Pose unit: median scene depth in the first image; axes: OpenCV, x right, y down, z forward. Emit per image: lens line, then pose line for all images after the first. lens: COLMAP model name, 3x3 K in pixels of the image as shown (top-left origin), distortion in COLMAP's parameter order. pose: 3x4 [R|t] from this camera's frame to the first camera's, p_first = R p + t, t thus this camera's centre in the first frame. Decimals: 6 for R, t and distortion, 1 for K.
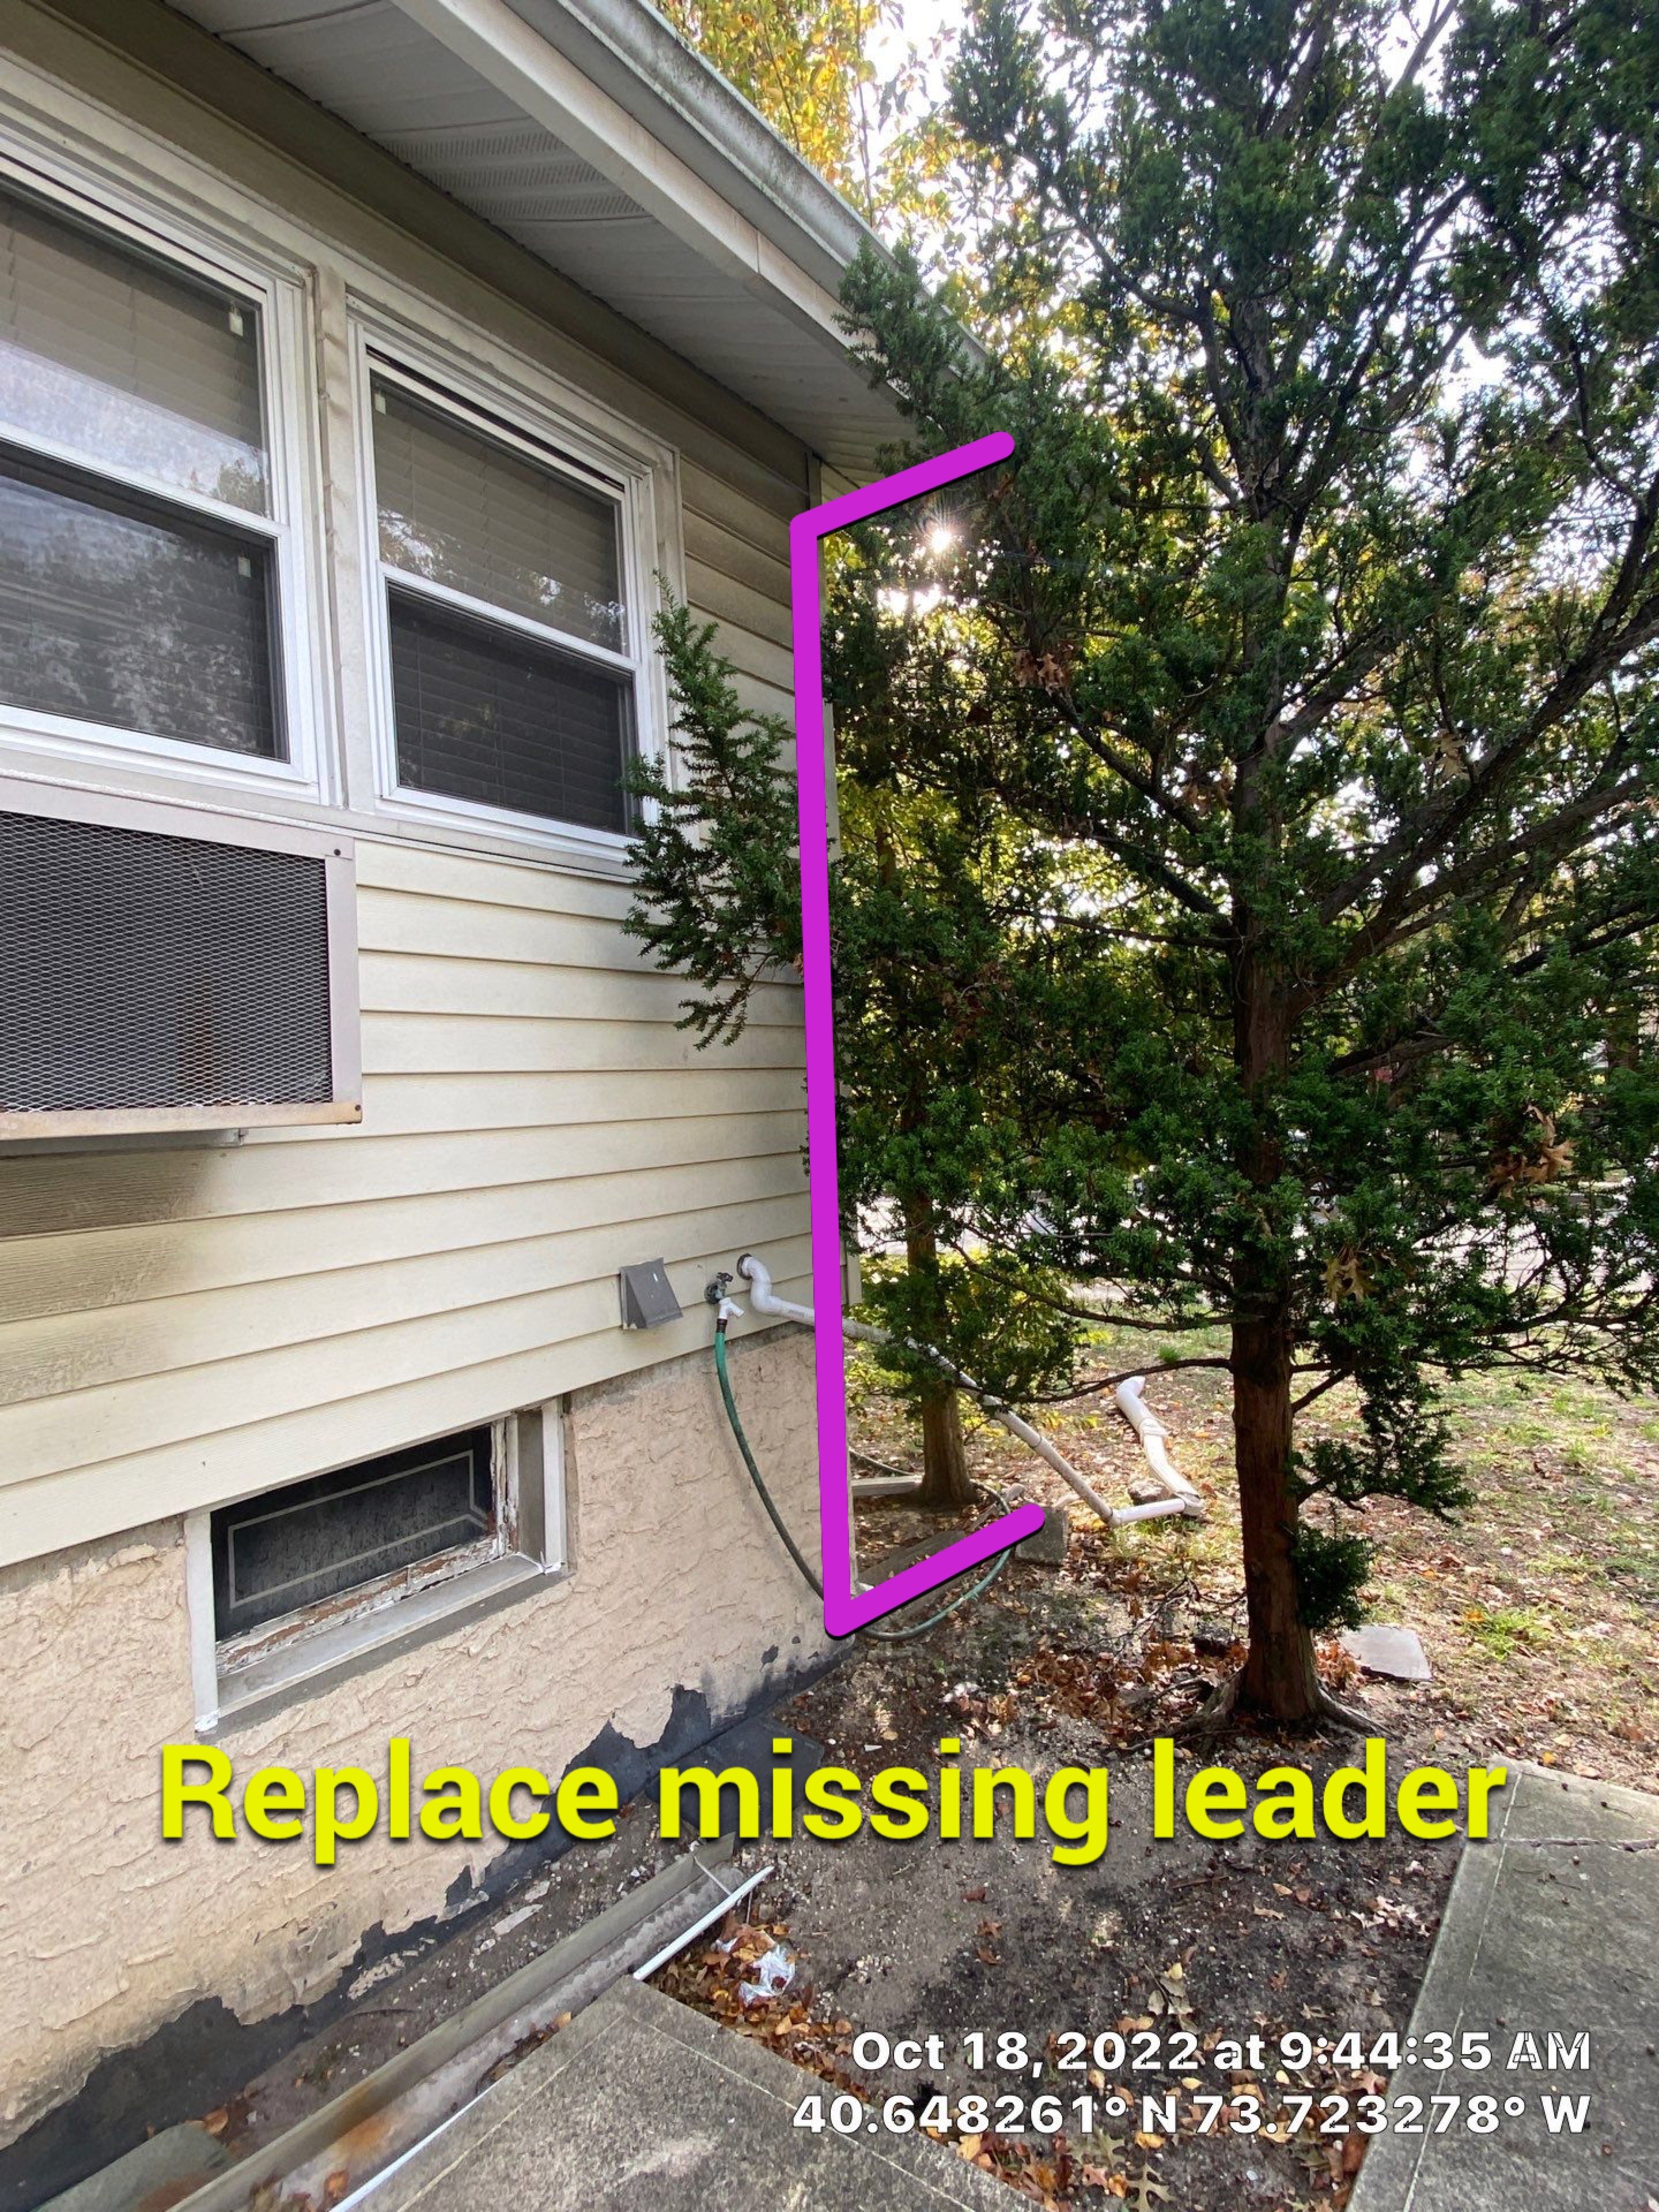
lens RADIAL K [[1053.4, 0, 801.8], [0, 1053.4, 1102.9], [0, 0, 1]] dist [-0.036746, 0.000315]
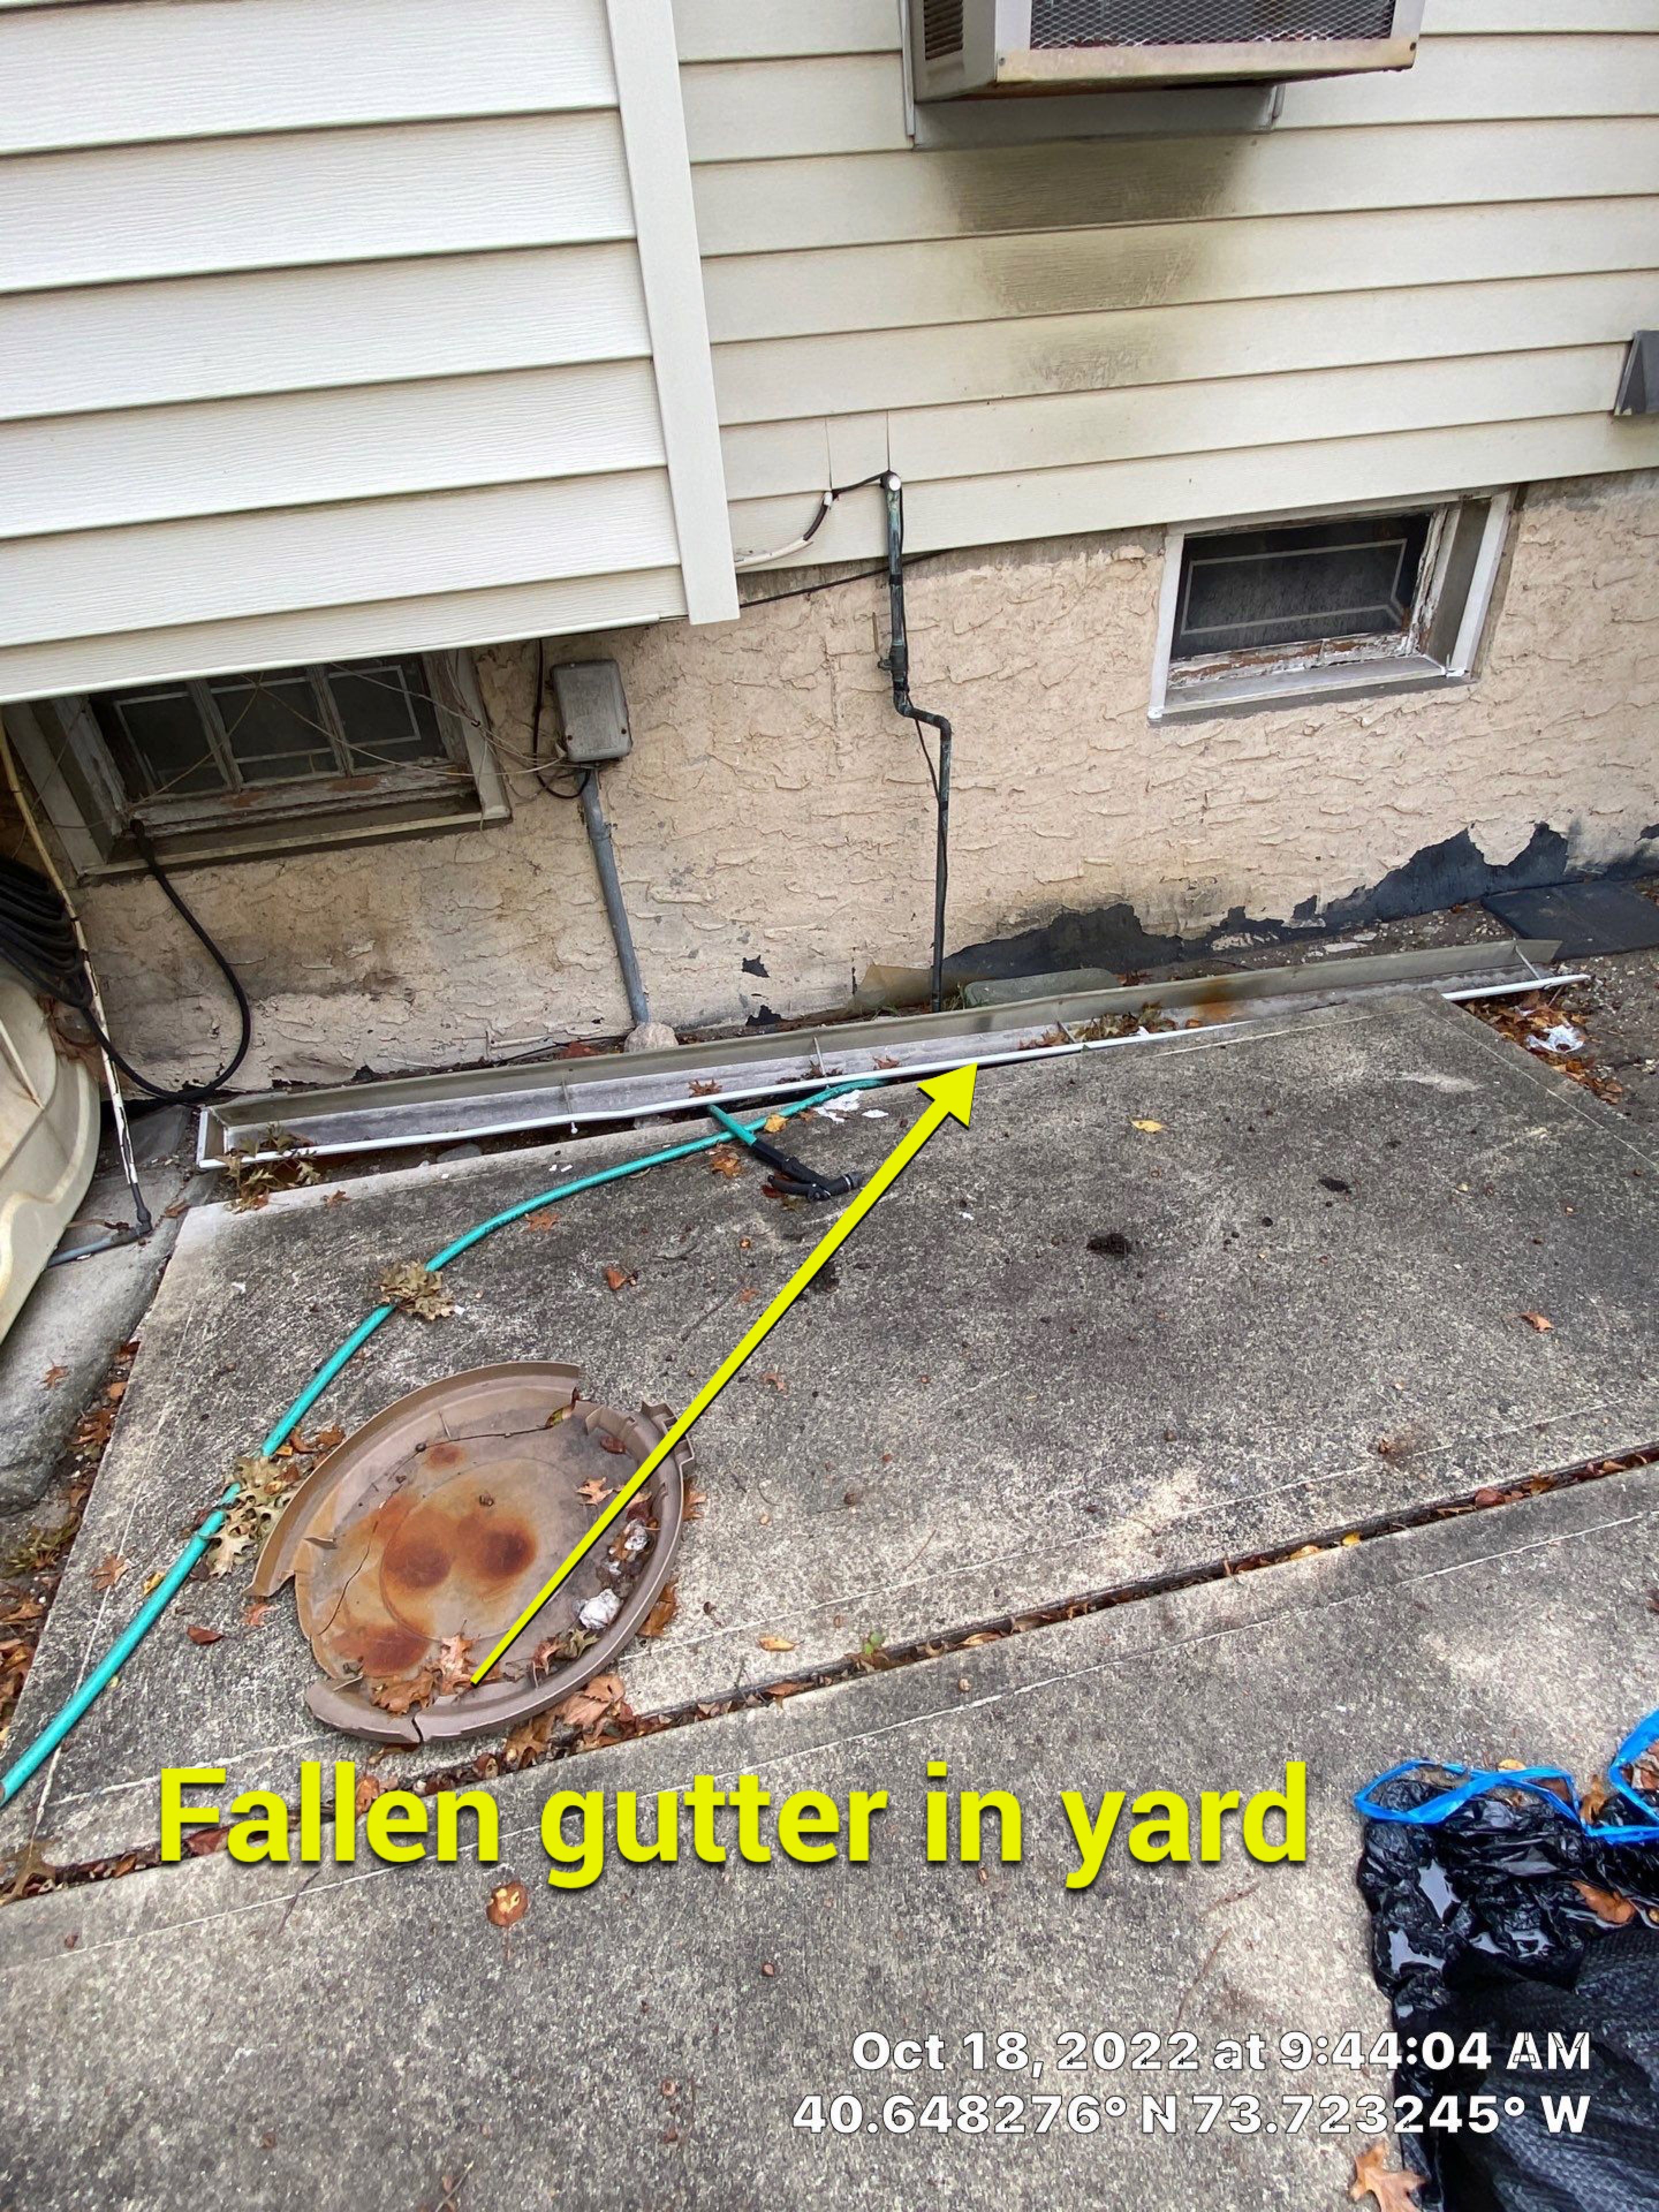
lens RADIAL K [[1053.4, 0, 801.8], [0, 1053.4, 1102.9], [0, 0, 1]] dist [-0.036746, 0.000315]
pose [[0.734852, 0.365650, -0.571221, 0.032728], [0.053684, 0.808224, 0.586422, 0.170979], [0.676100, -0.461599, 0.574296, -0.270894]]
